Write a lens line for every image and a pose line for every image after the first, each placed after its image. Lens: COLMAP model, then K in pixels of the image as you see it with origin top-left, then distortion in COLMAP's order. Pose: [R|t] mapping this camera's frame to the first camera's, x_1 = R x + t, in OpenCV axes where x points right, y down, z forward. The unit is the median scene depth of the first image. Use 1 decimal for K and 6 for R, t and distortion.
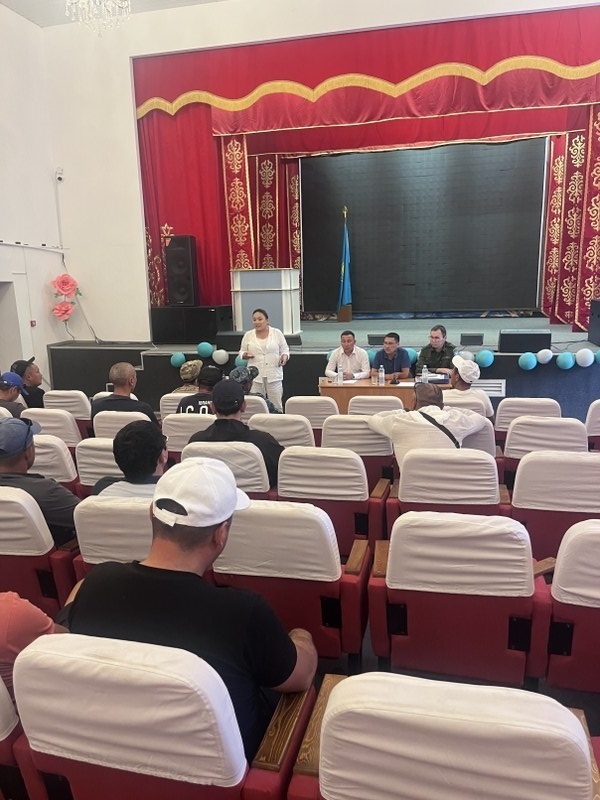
lens RADIAL K [[617.9, 0, 300.0], [0, 617.9, 400.0], [0, 0, 1]] dist [0.053361, -0.001667]
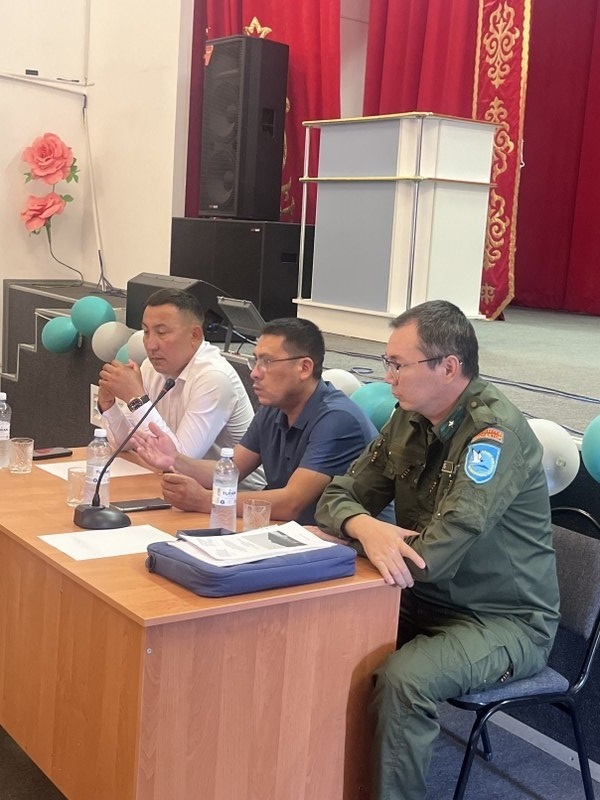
lens RADIAL K [[1054.3, 0, 300.0], [0, 1054.3, 400.0], [0, 0, 1]] dist [0.174797, -0.478782]
pose [[0.762076, 0.168968, -0.625052, 0.254937], [-0.199974, 0.979576, 0.020994, -0.052254], [0.615834, 0.108995, 0.780300, 0.441784]]
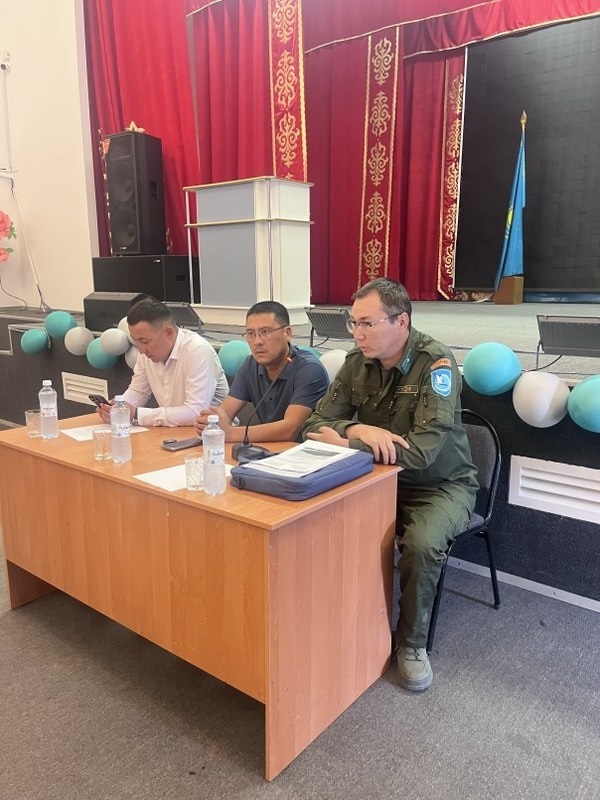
lens RADIAL K [[617.9, 0, 300.0], [0, 617.9, 400.0], [0, 0, 1]] dist [0.053361, -0.001667]
pose [[0.905959, 0.100674, -0.411220, 0.193842], [-0.095415, 0.994879, 0.033357, -0.040552], [0.412472, 0.009017, 0.910925, 0.447583]]
